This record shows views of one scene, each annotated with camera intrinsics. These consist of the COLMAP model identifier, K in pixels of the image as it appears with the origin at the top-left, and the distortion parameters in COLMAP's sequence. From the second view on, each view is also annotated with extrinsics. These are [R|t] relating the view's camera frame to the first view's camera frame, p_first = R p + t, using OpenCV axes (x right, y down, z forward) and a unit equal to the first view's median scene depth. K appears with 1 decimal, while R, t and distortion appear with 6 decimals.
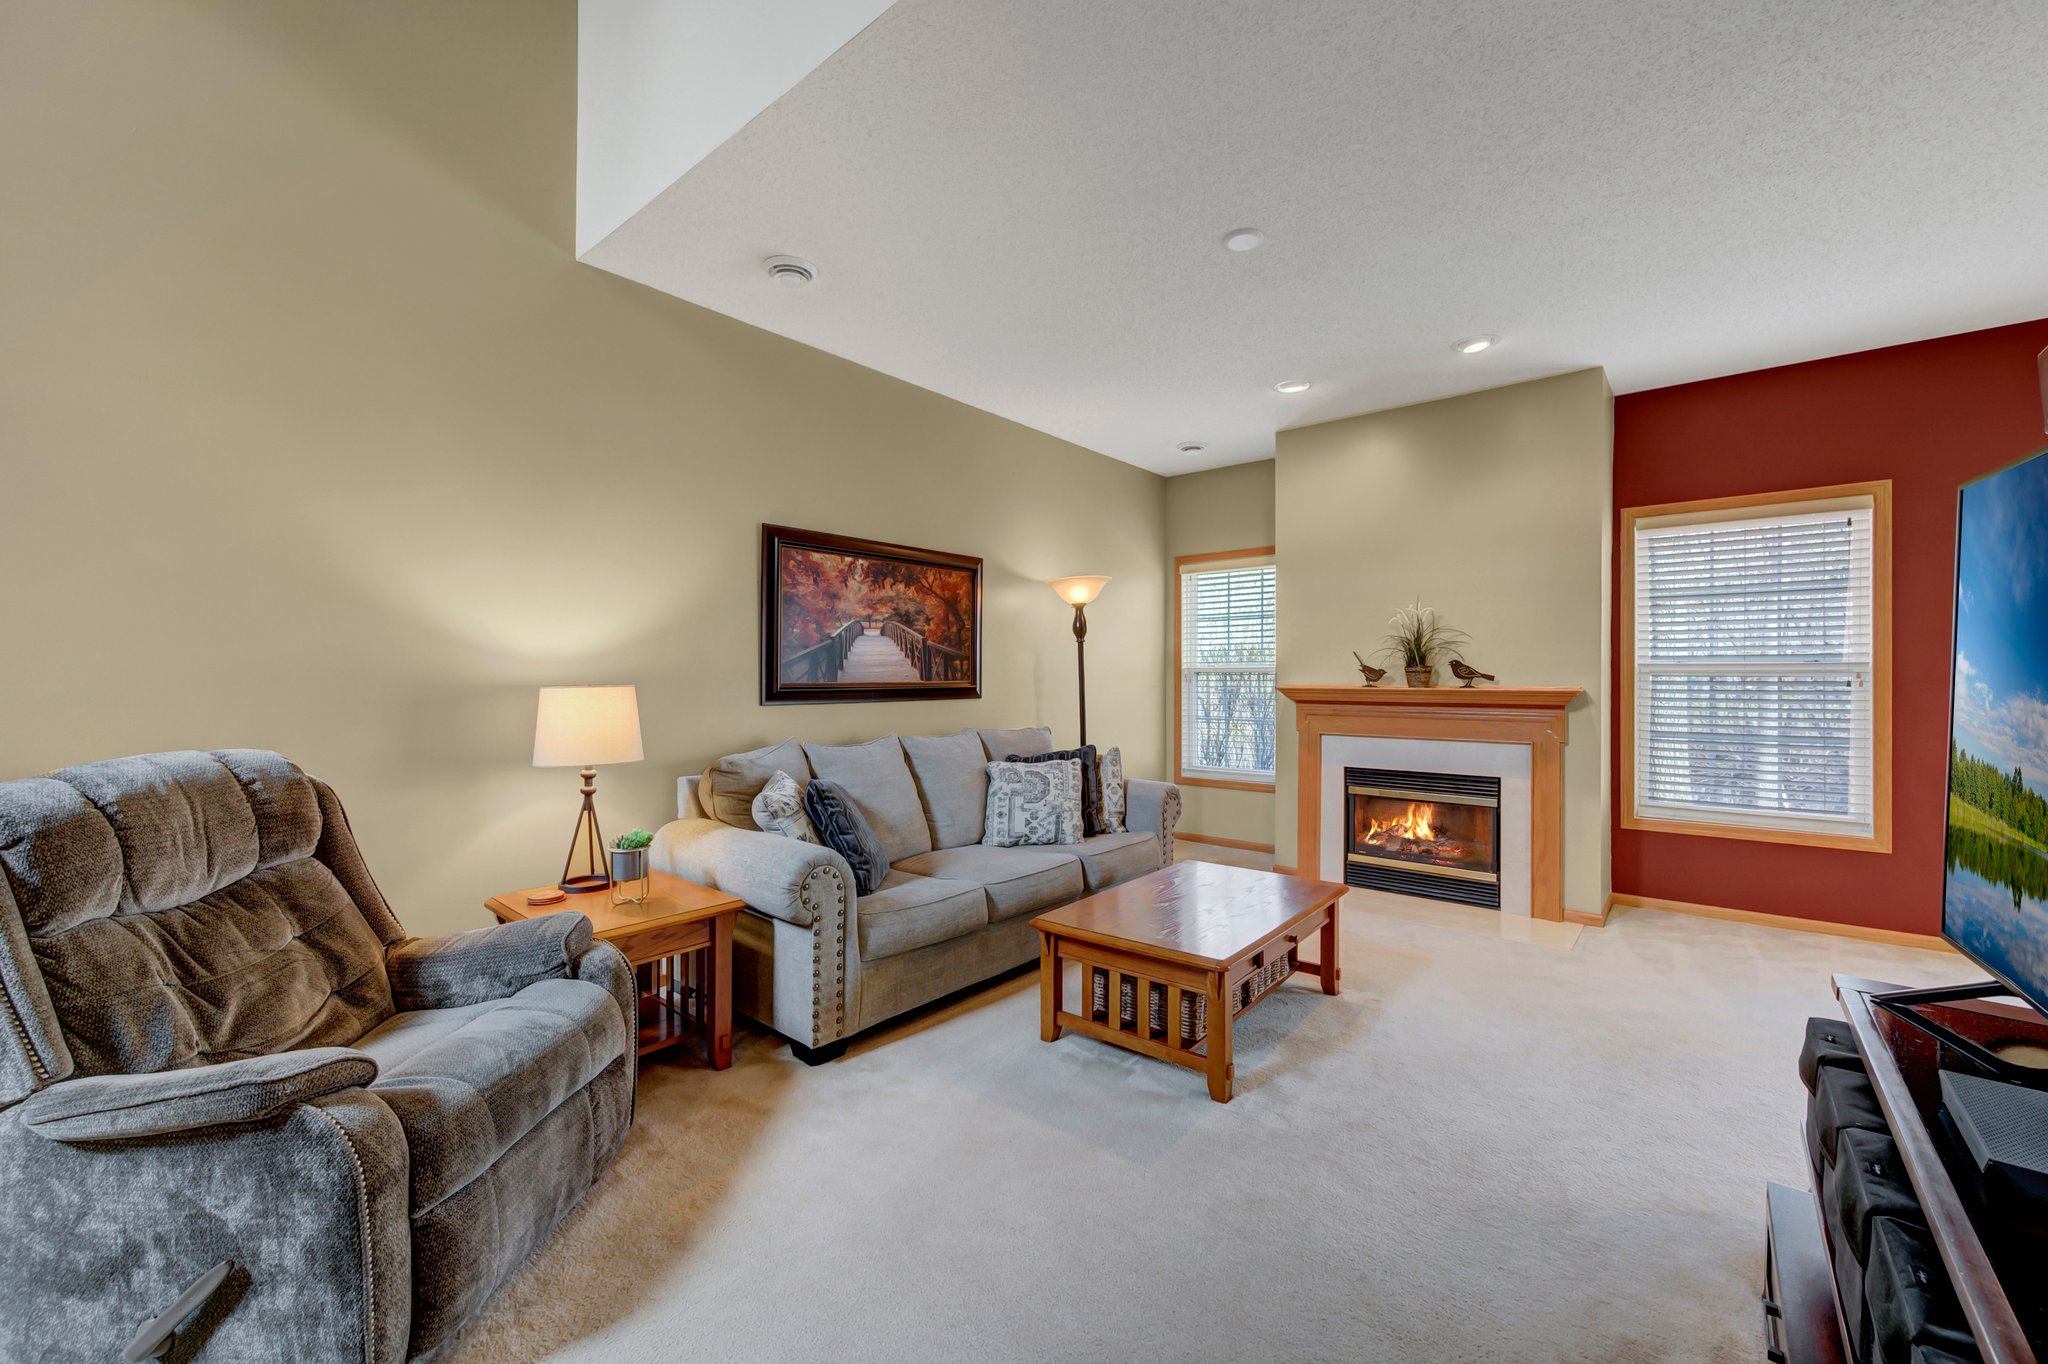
lens RADIAL K [[801.0, 0, 1015.6], [0, 801.0, 682.6], [0, 0, 1]] dist [-0.002566, 0.000608]
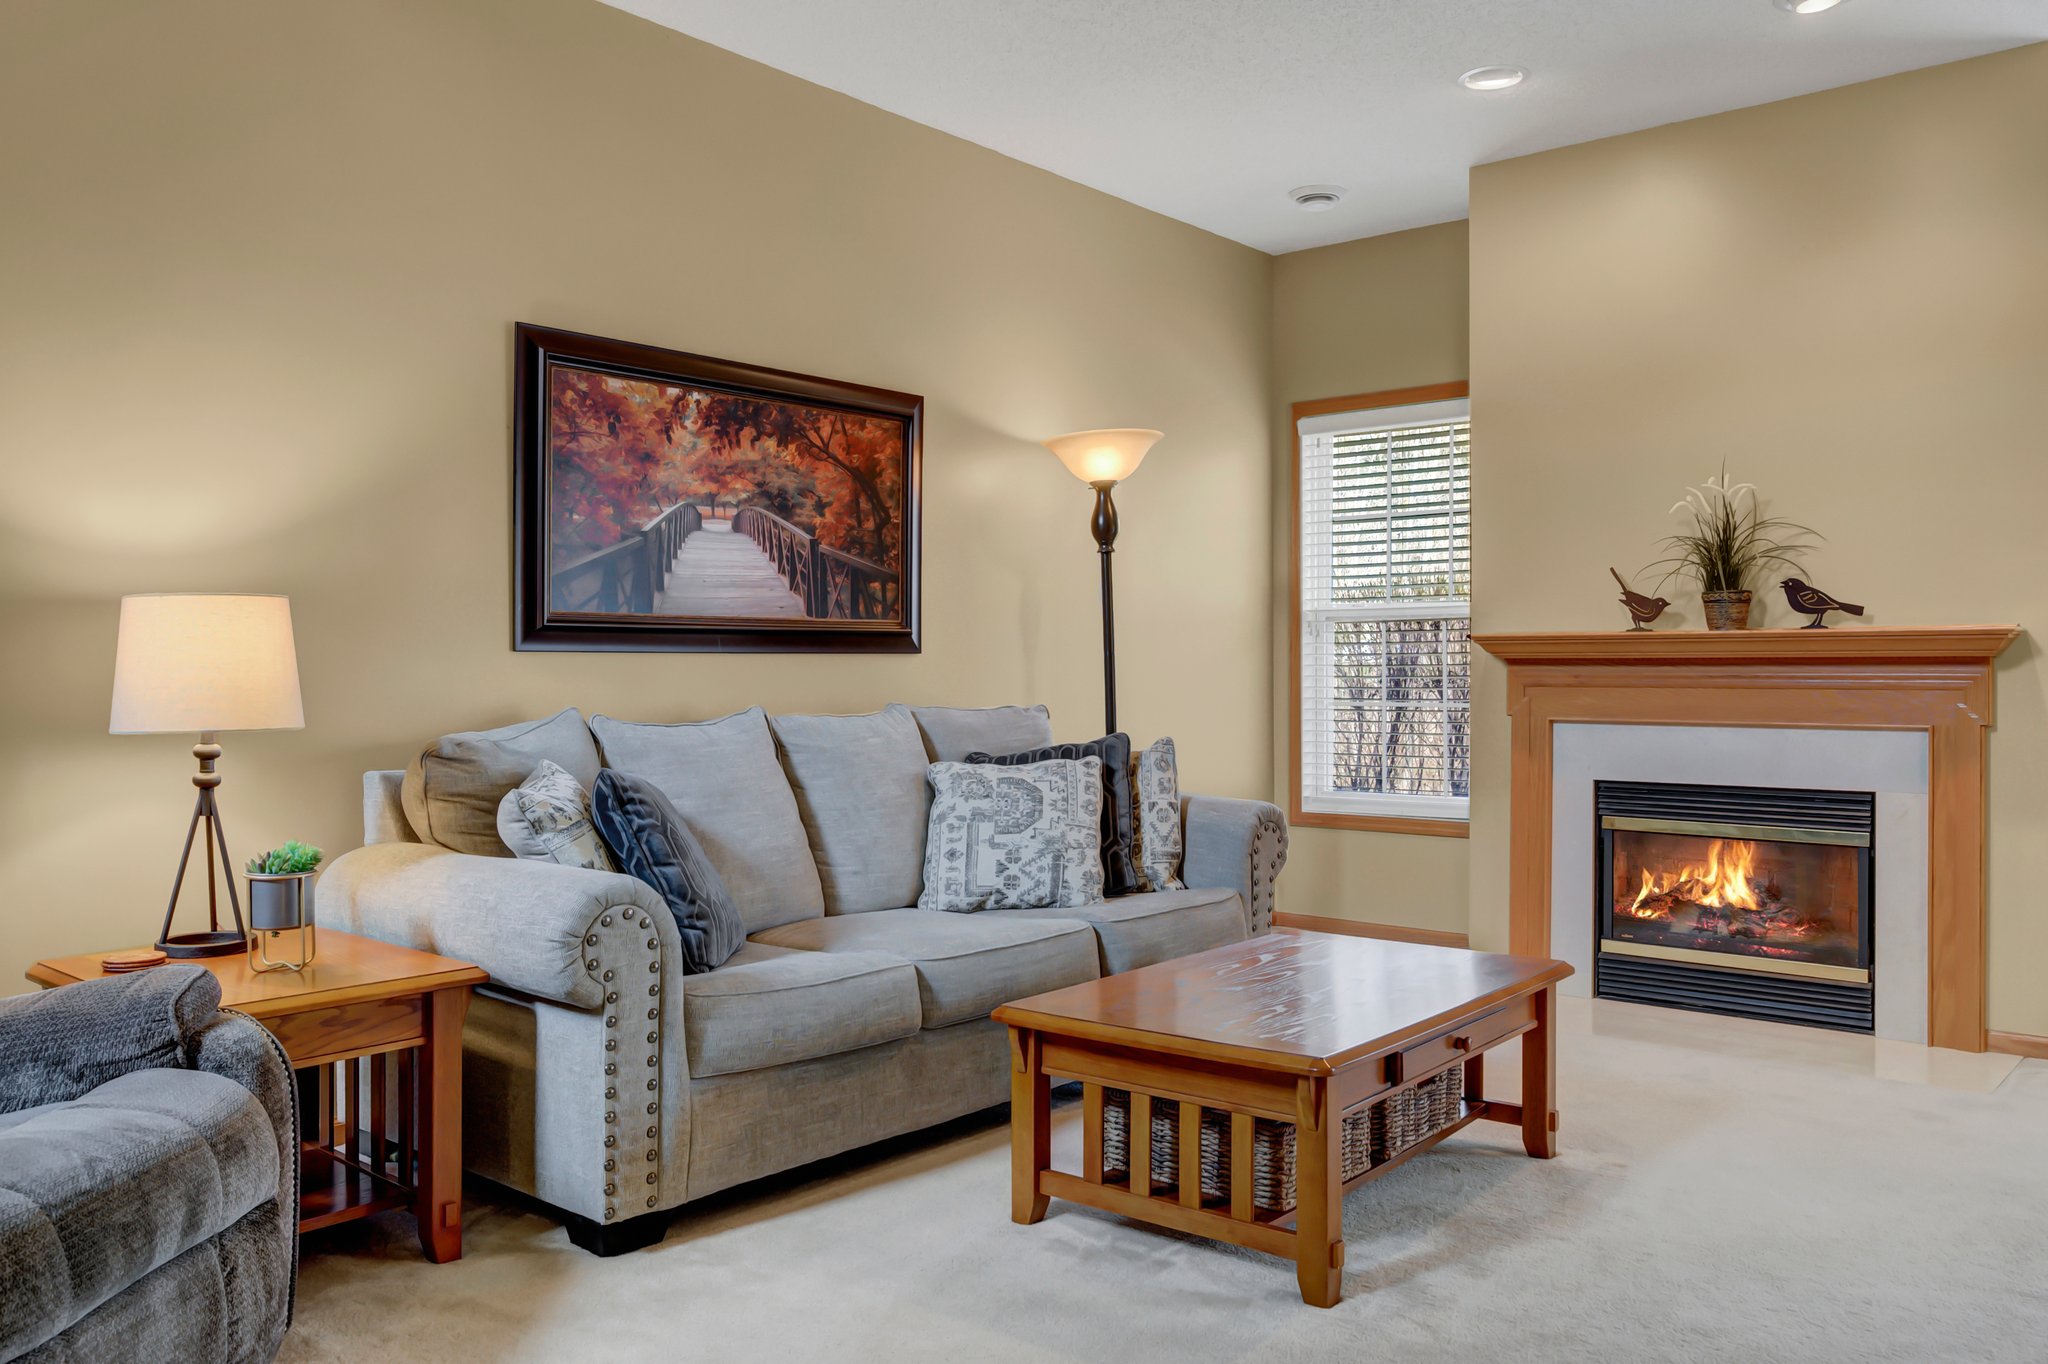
lens RADIAL K [[1568.1, 0, 1020.8], [0, 1568.1, 671.8], [0, 0, 1]] dist [-0.006242, -0.001352]
pose [[0.999985, -0.005088, 0.002249, 0.025868], [0.005106, 0.999954, -0.008103, 0.047951], [-0.002207, 0.008115, 0.999965, -0.071888]]
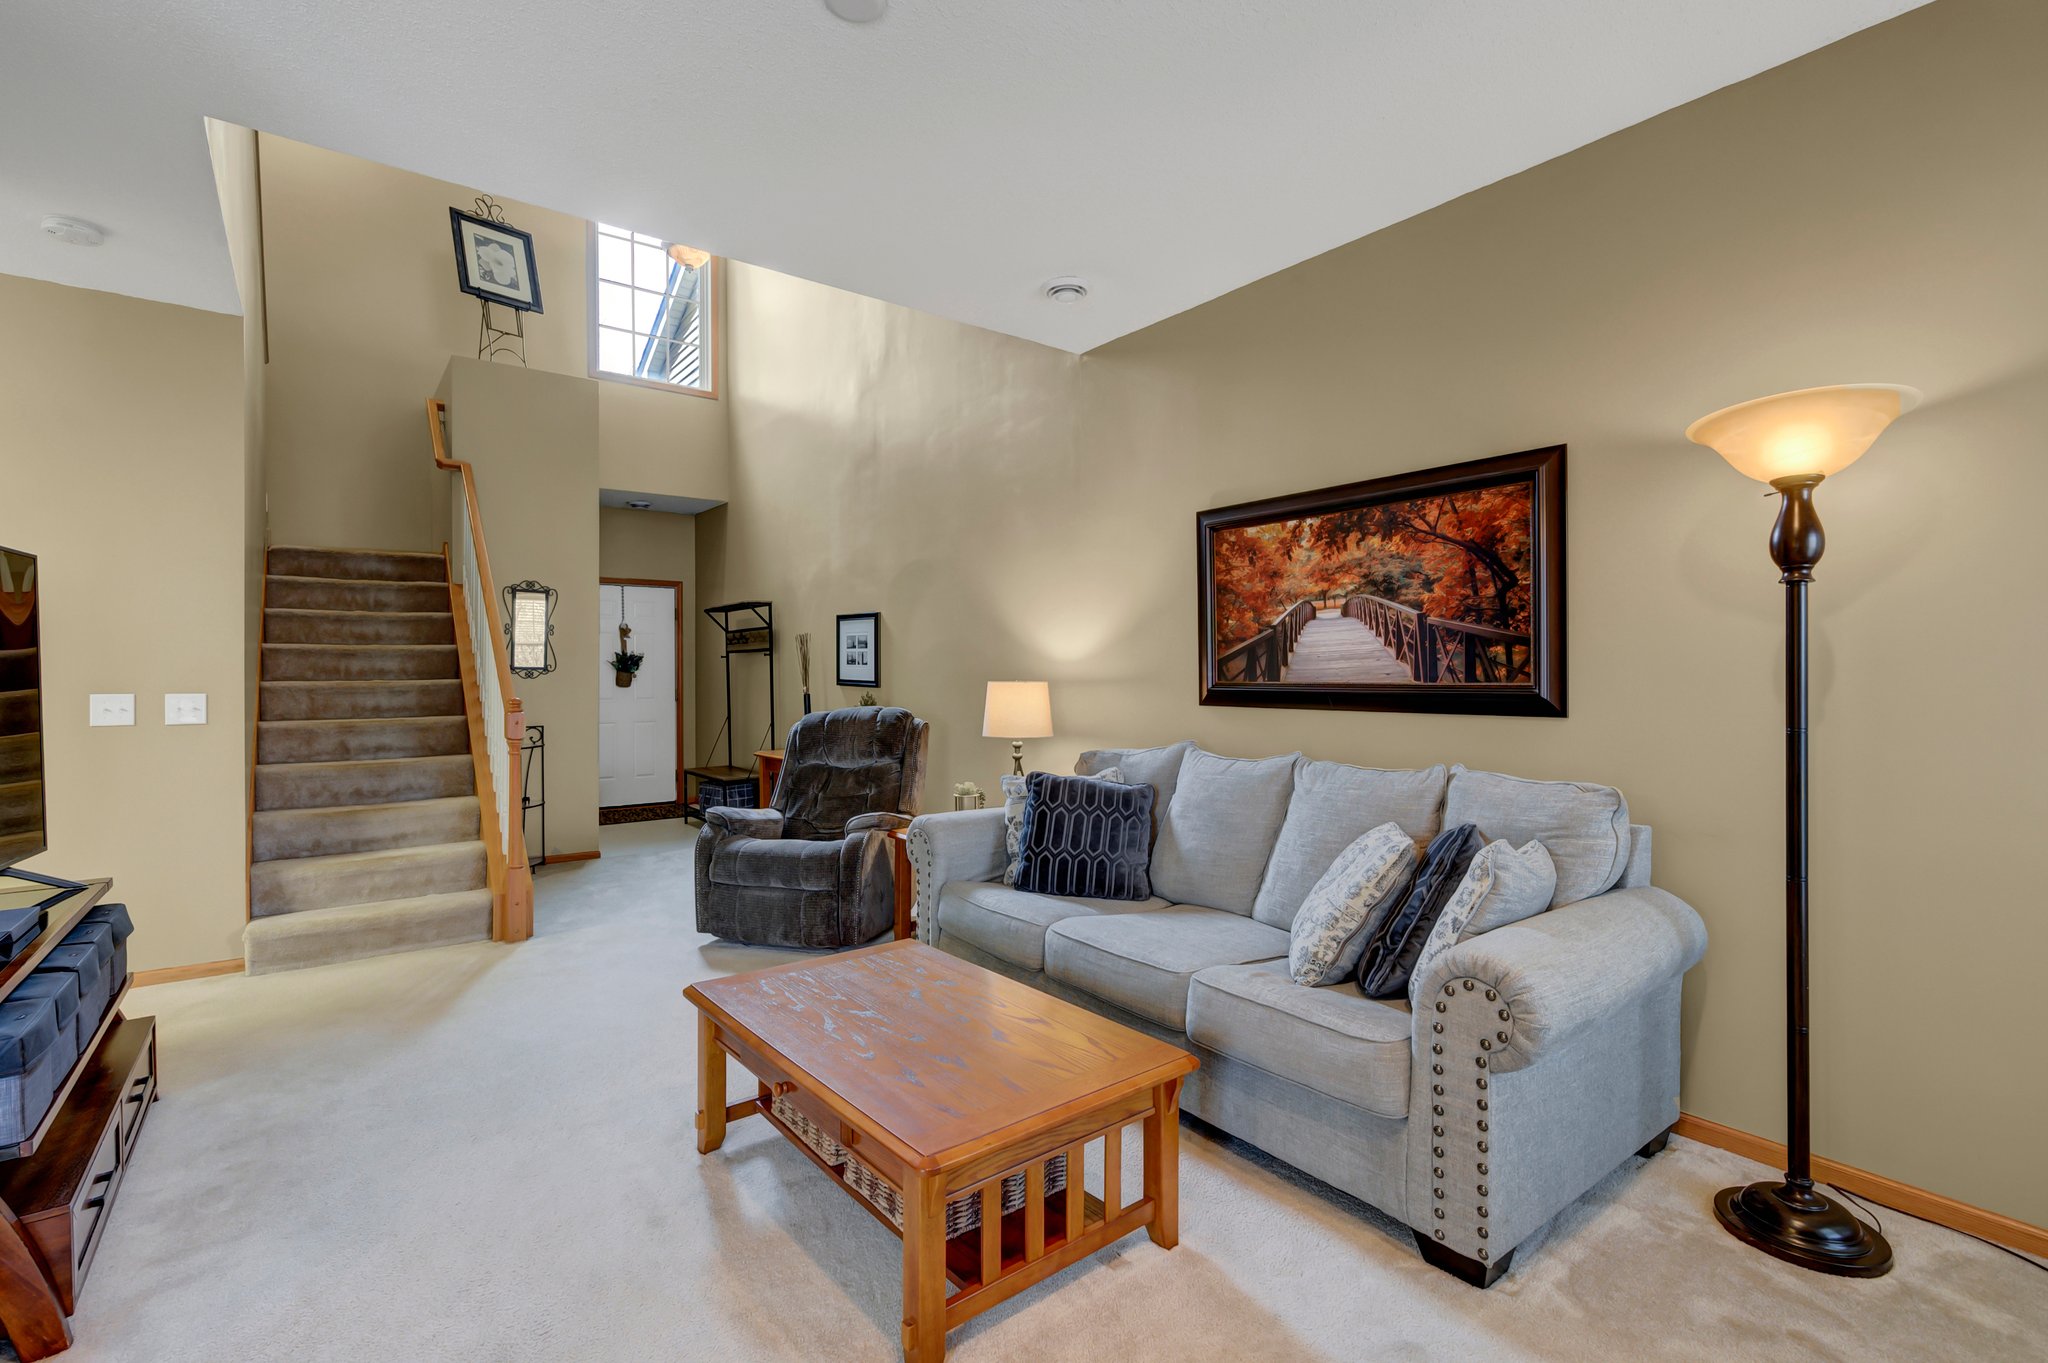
lens RADIAL K [[937.6, 0, 1025.6], [0, 937.6, 683.8], [0, 0, 1]] dist [0.001054, 0.000645]
pose [[-0.205581, 0.010895, -0.978579, 0.722120], [-0.007423, 0.999892, 0.012692, -0.008419], [0.978612, 0.009874, -0.205478, 0.924875]]
